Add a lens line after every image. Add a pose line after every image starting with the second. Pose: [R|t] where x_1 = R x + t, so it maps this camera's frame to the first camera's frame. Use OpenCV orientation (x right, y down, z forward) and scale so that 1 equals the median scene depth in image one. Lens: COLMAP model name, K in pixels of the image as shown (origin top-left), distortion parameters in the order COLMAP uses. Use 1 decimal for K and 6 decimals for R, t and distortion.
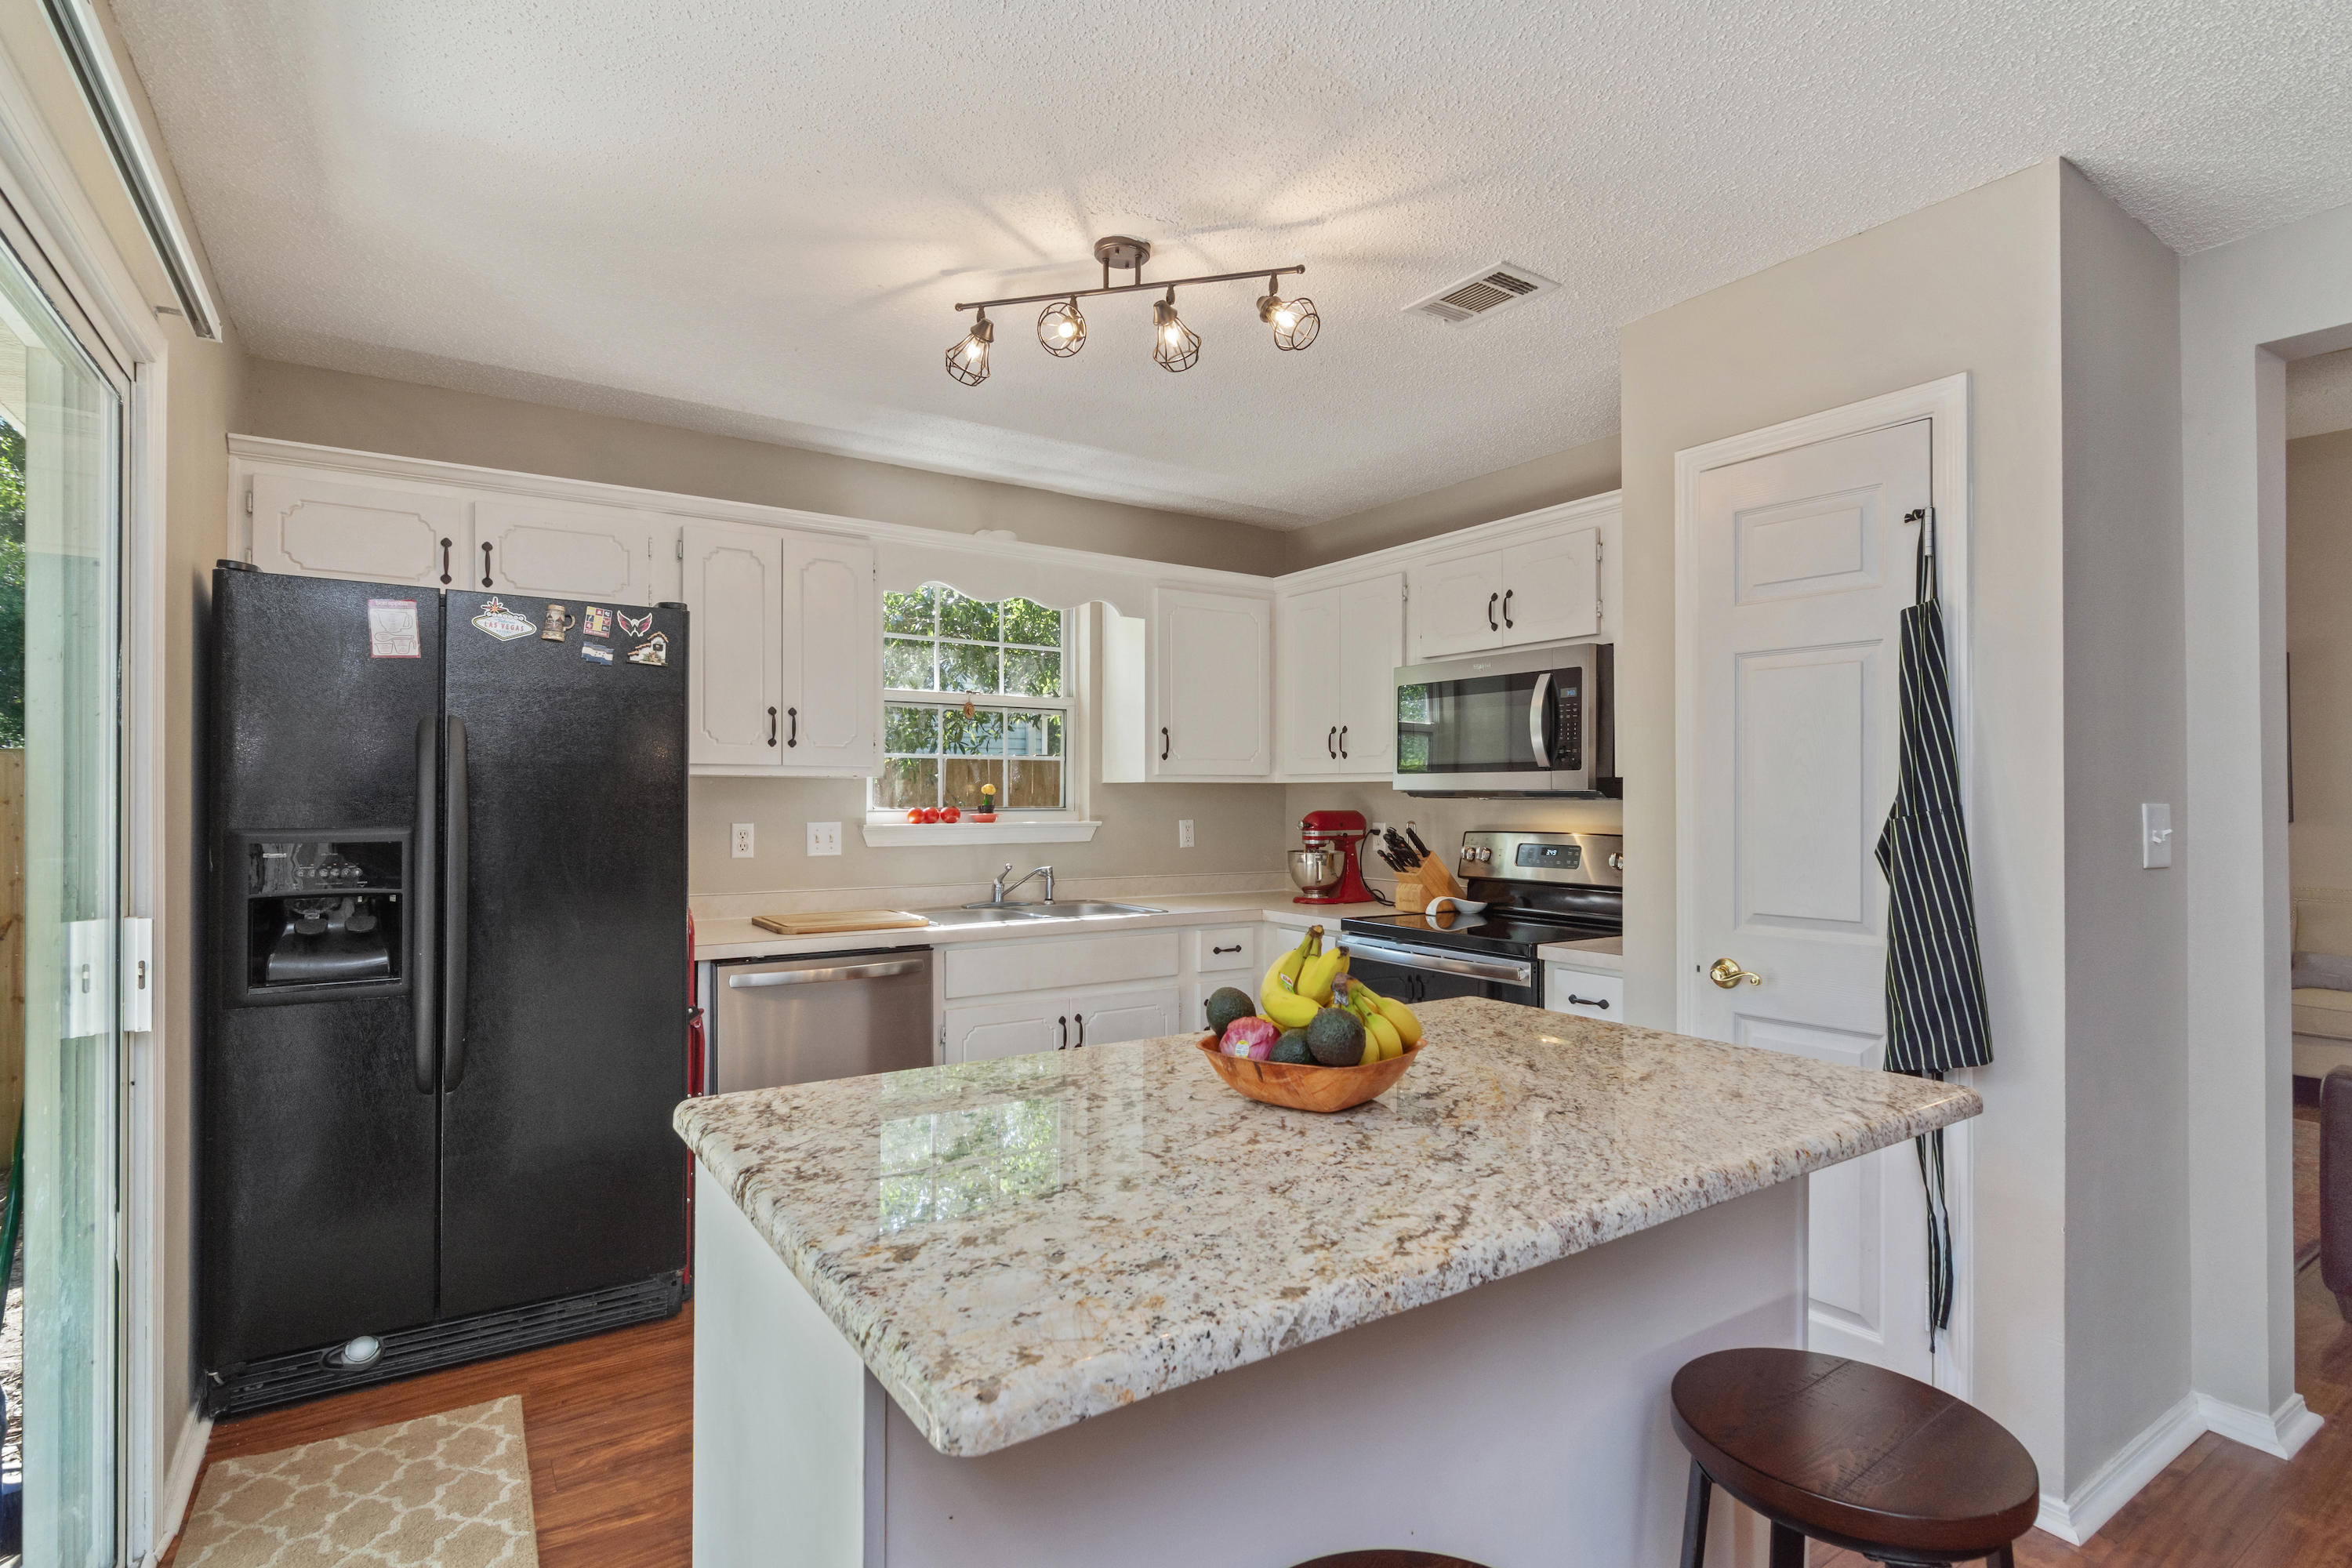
lens RADIAL K [[1138.9, 0, 1177.8], [0, 1138.9, 784.6], [0, 0, 1]] dist [0.000104, 0.002278]
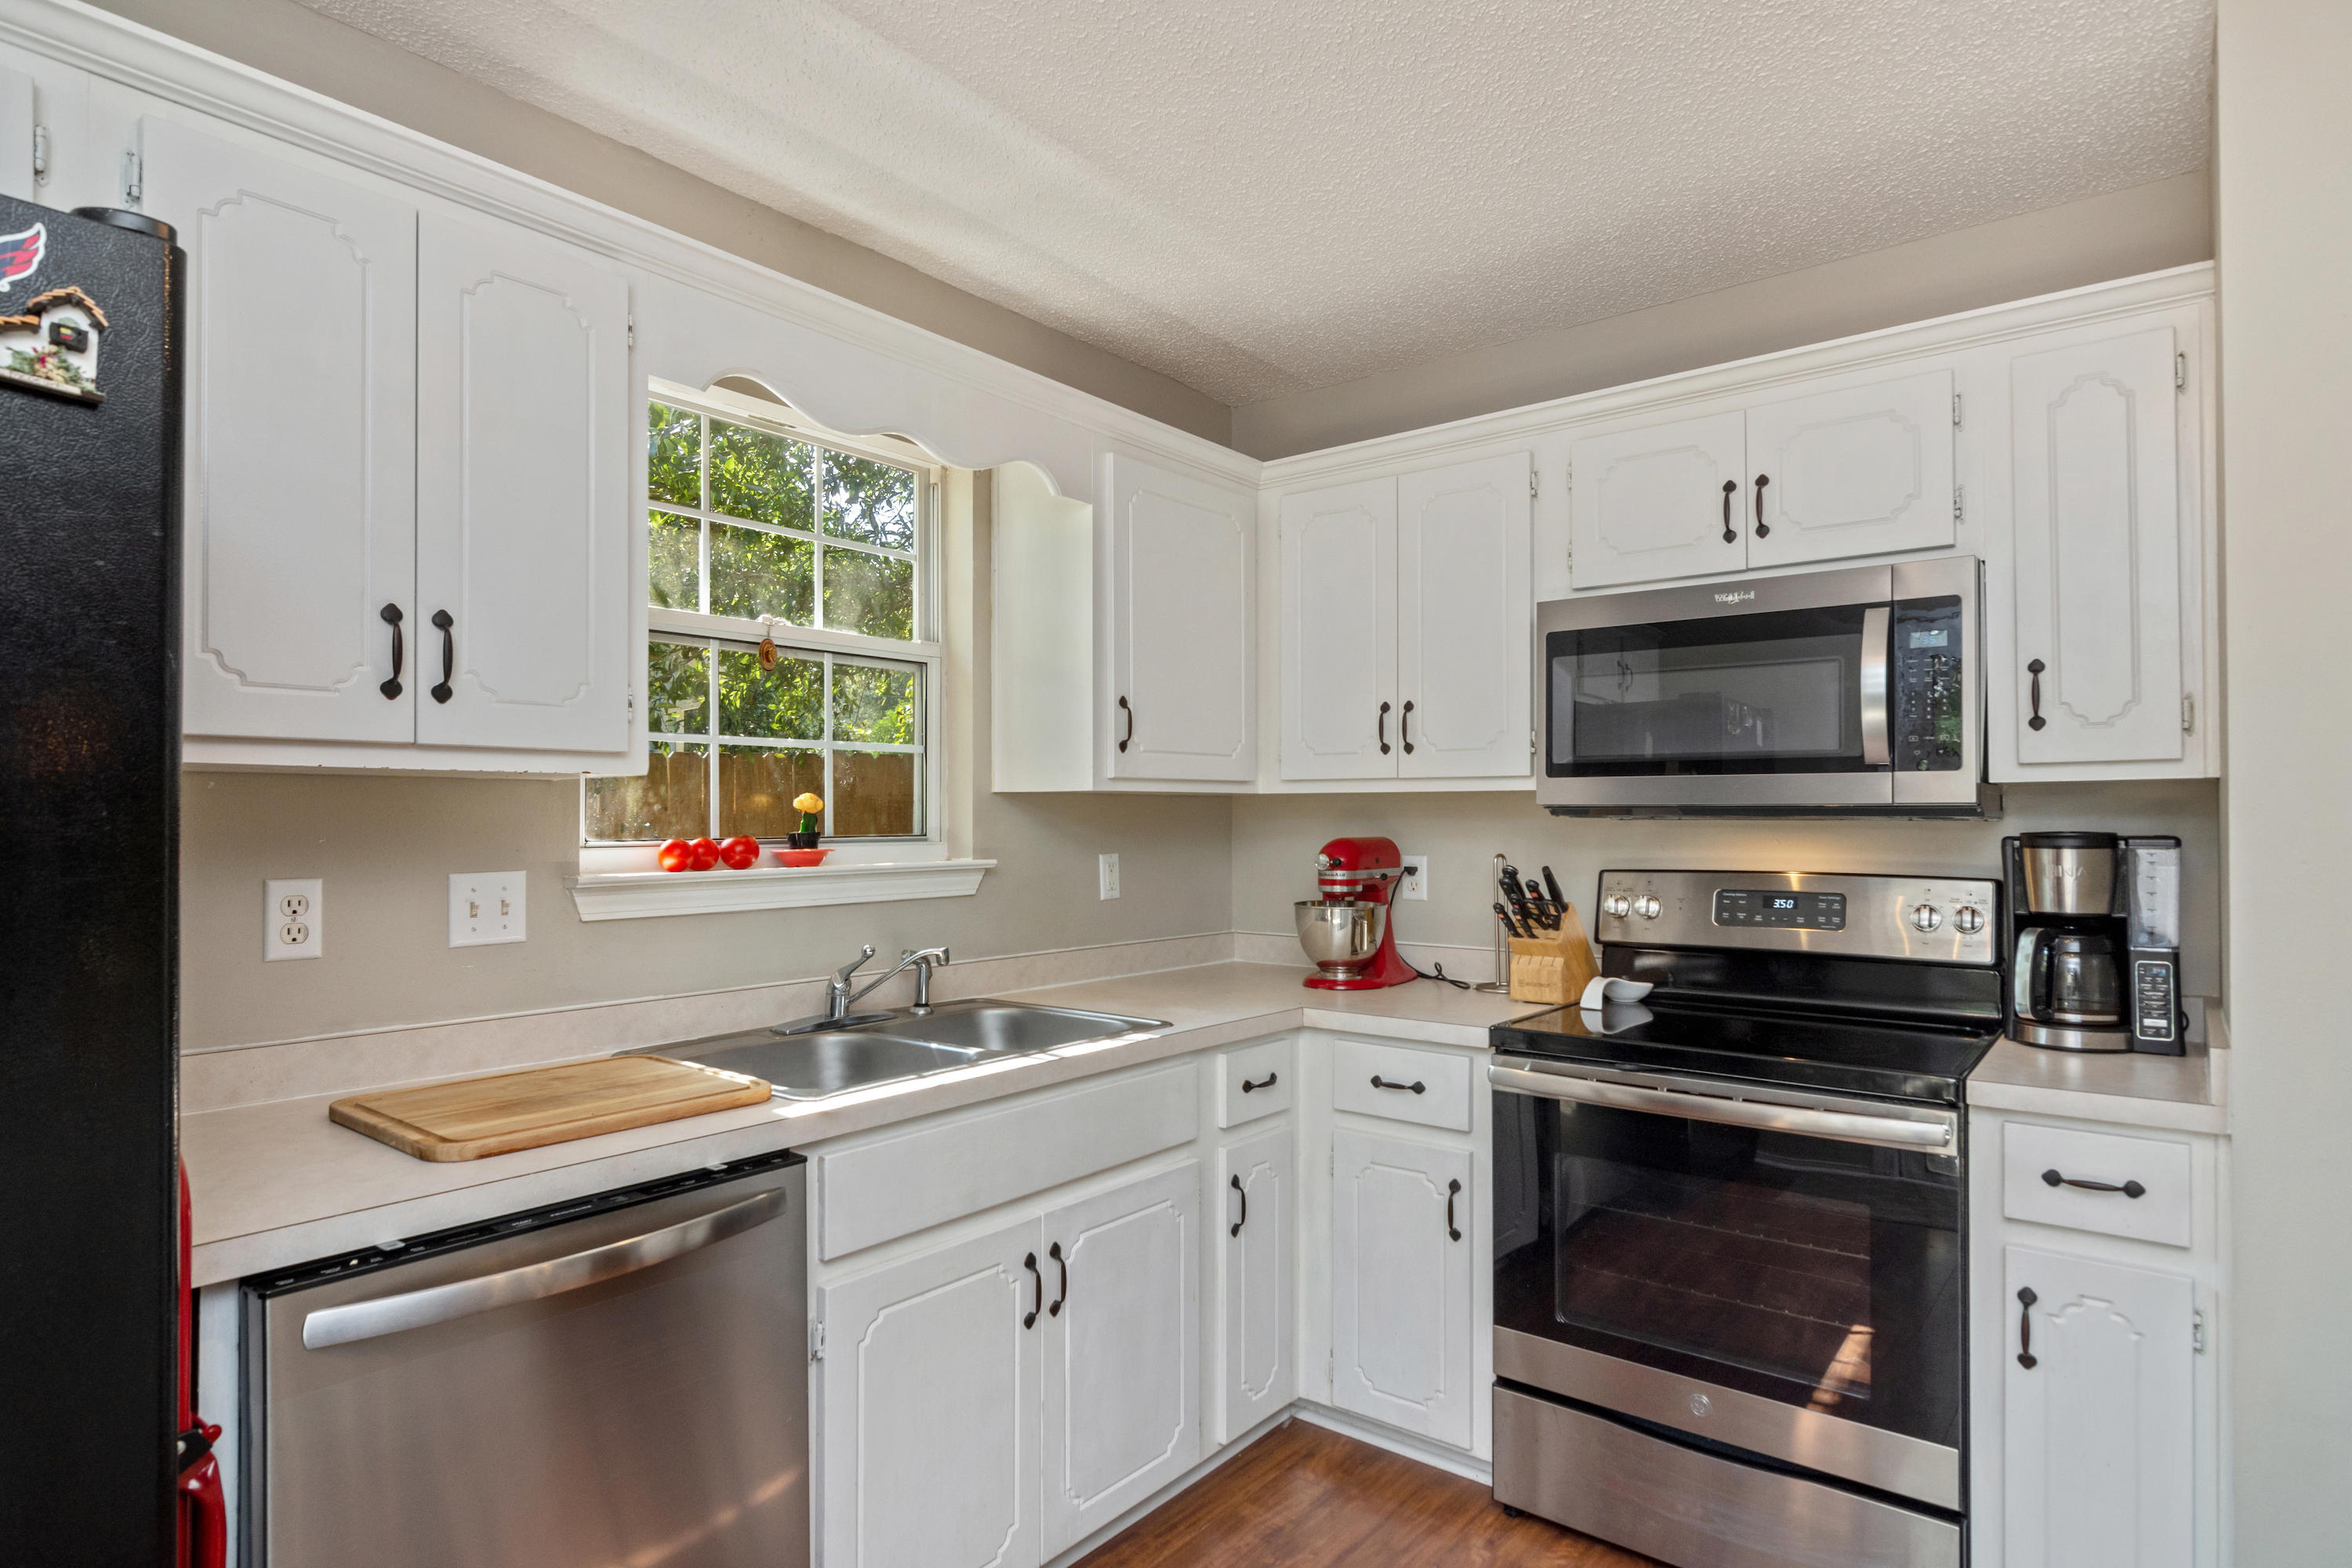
lens RADIAL K [[1280.9, 0, 1170.2], [0, 1280.9, 801.3], [0, 0, 1]] dist [0.013040, 0.001294]
pose [[0.956253, 0.000968, 0.292538, -0.186956], [-0.001490, 0.999998, 0.001561, 0.002213], [-0.292536, -0.001928, 0.956253, 0.393009]]
